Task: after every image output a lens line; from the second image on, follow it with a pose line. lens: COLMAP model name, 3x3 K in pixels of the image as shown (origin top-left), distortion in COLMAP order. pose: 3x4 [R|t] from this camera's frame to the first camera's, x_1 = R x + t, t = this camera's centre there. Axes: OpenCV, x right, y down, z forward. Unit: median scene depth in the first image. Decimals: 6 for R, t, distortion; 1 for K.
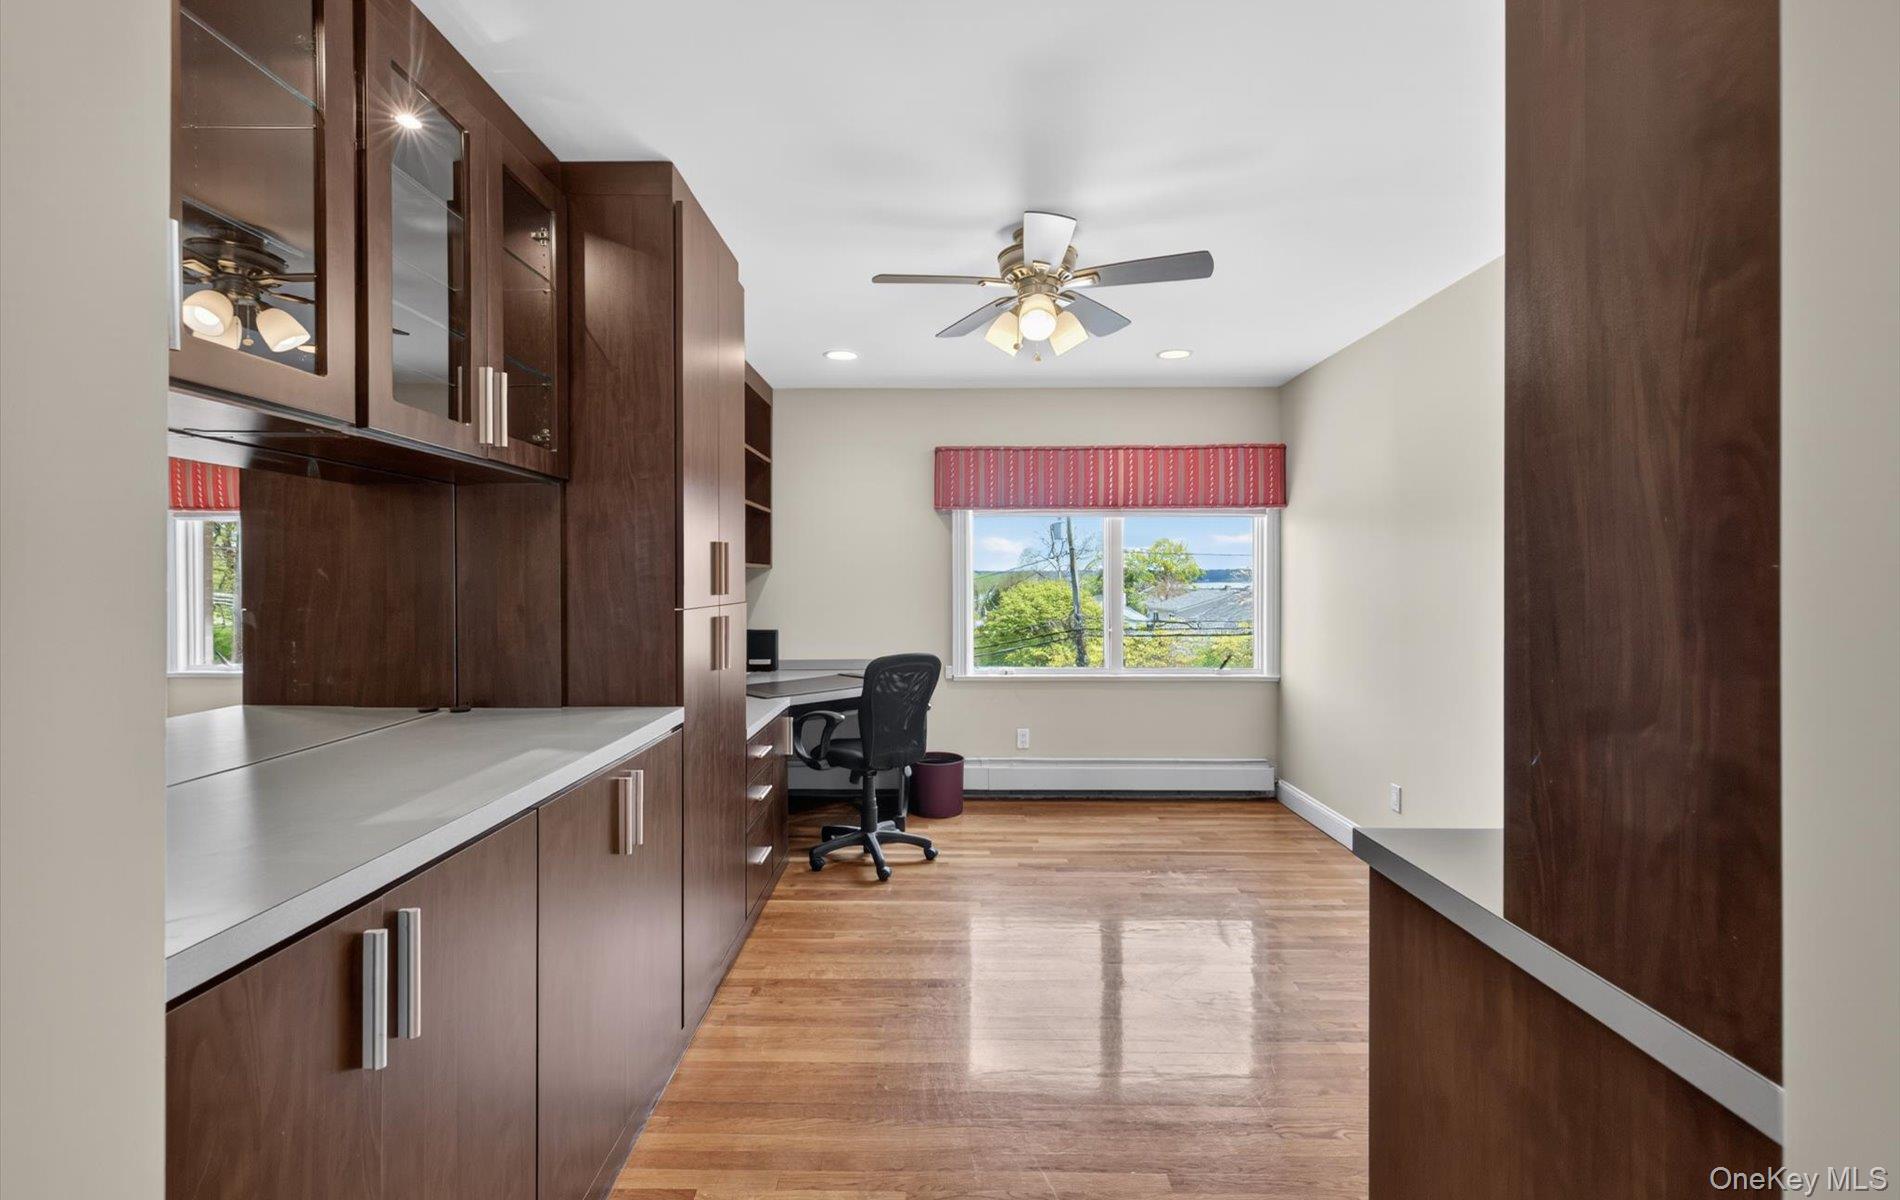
lens RADIAL K [[789.3, 0, 942.4], [0, 789.3, 584.7], [0, 0, 1]] dist [-0.001020, -0.000234]
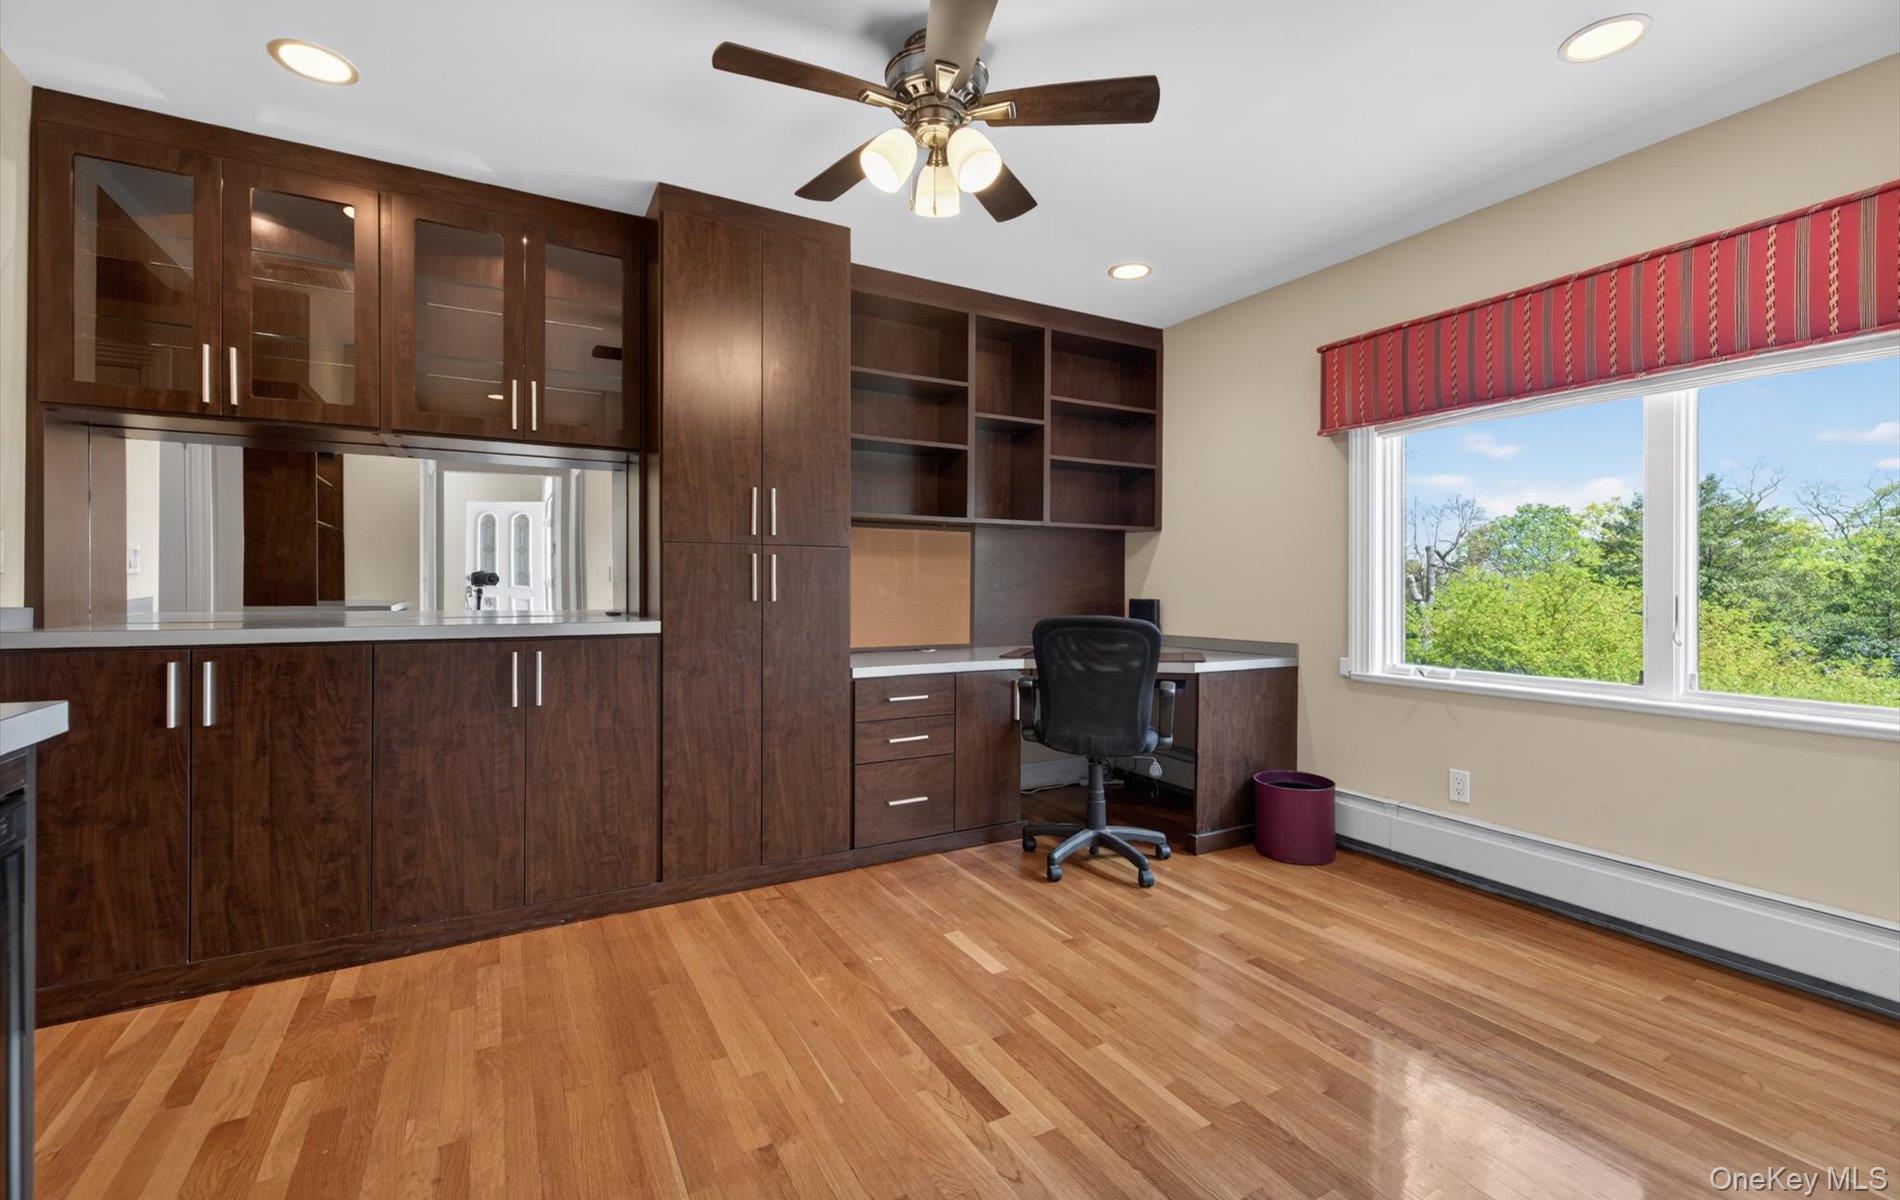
lens RADIAL K [[789.3, 0, 942.4], [0, 789.3, 584.7], [0, 0, 1]] dist [-0.001020, -0.000234]
pose [[0.501058, -0.000909, -0.865413, 0.507094], [-0.010723, 0.999916, -0.007259, 0.057711], [0.865347, 0.012916, 0.501007, 0.408330]]
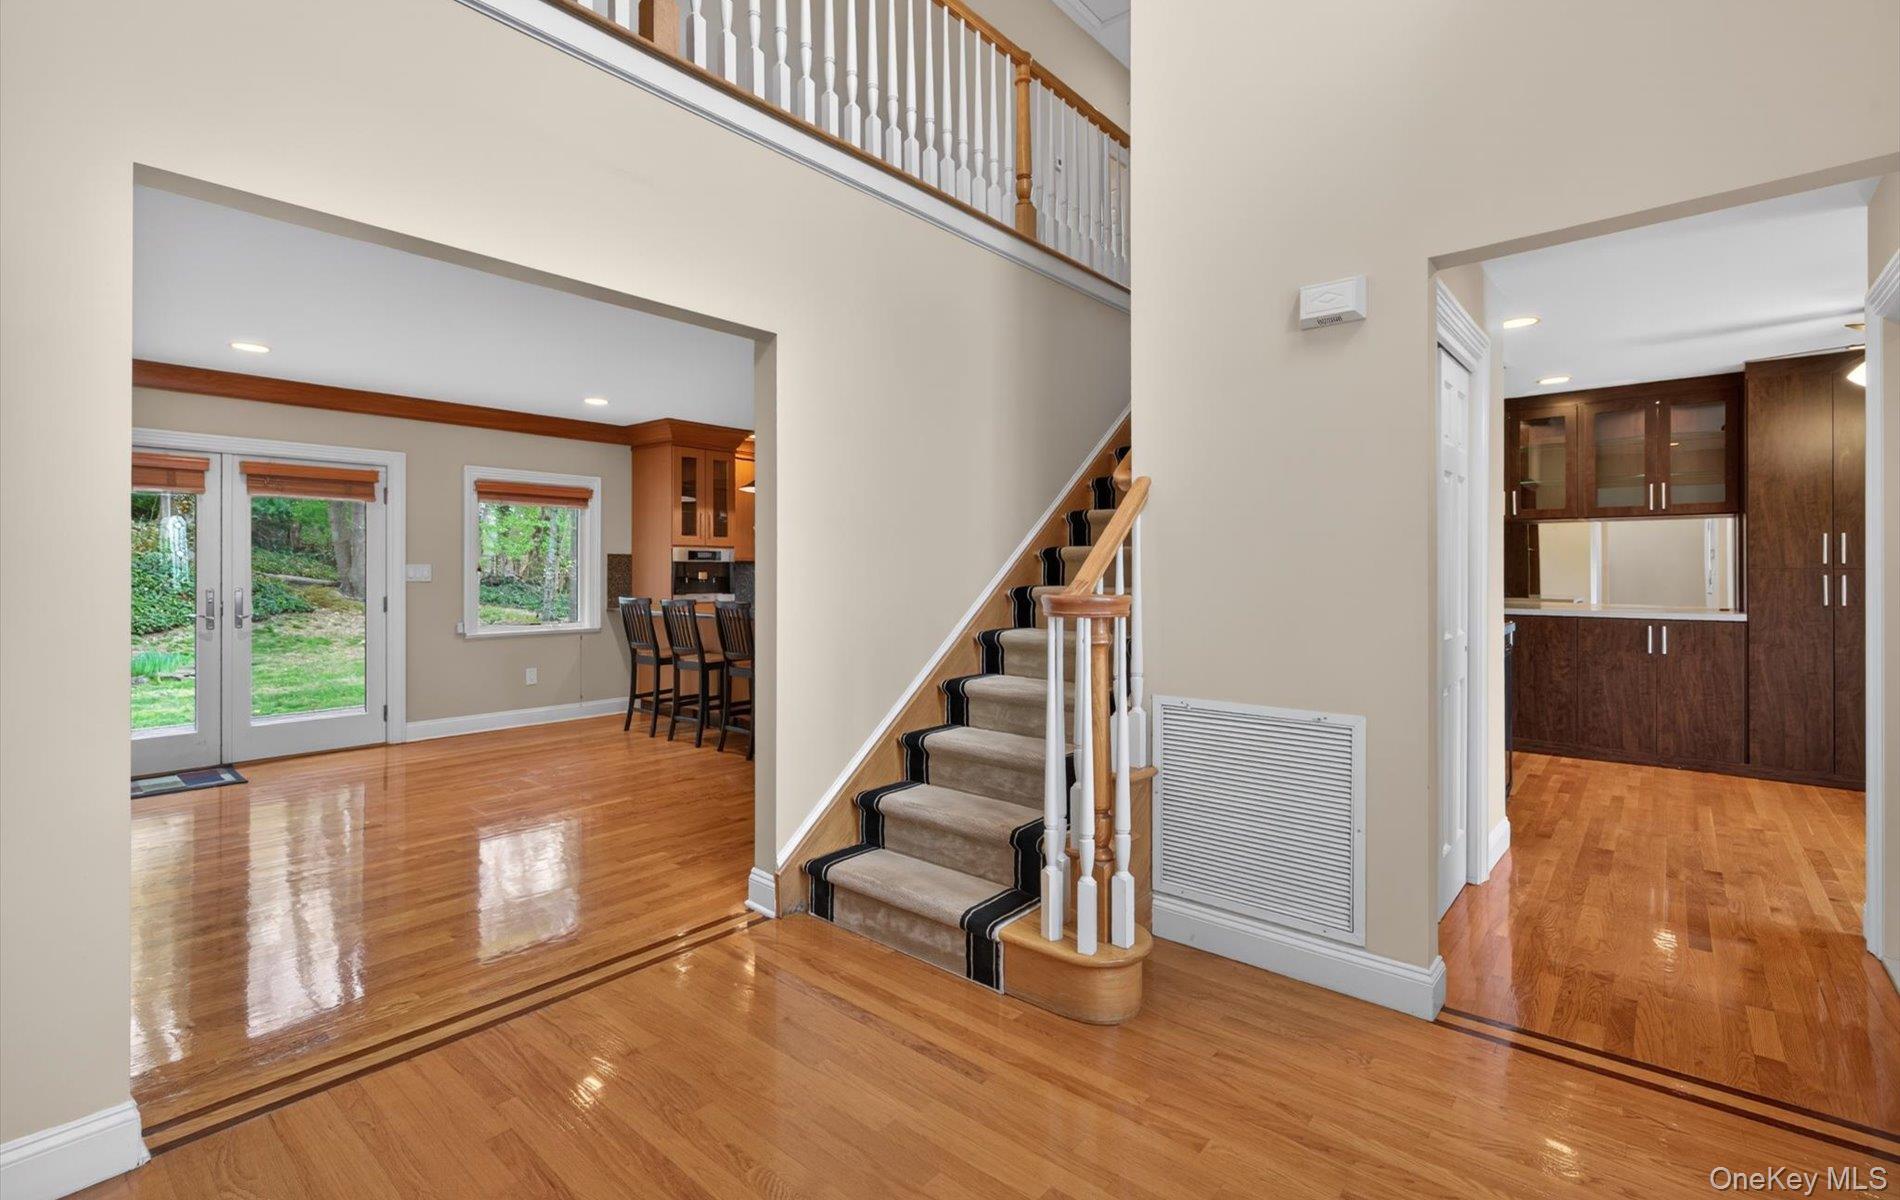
lens RADIAL K [[818.4, 0, 954.1], [0, 818.4, 569.0], [0, 0, 1]] dist [0.002469, 0.000495]
pose [[-0.623371, 0.003911, -0.781916, 1.470115], [-0.005432, 0.999942, 0.009332, 0.014925], [0.781907, 0.010064, -0.623314, 0.376562]]
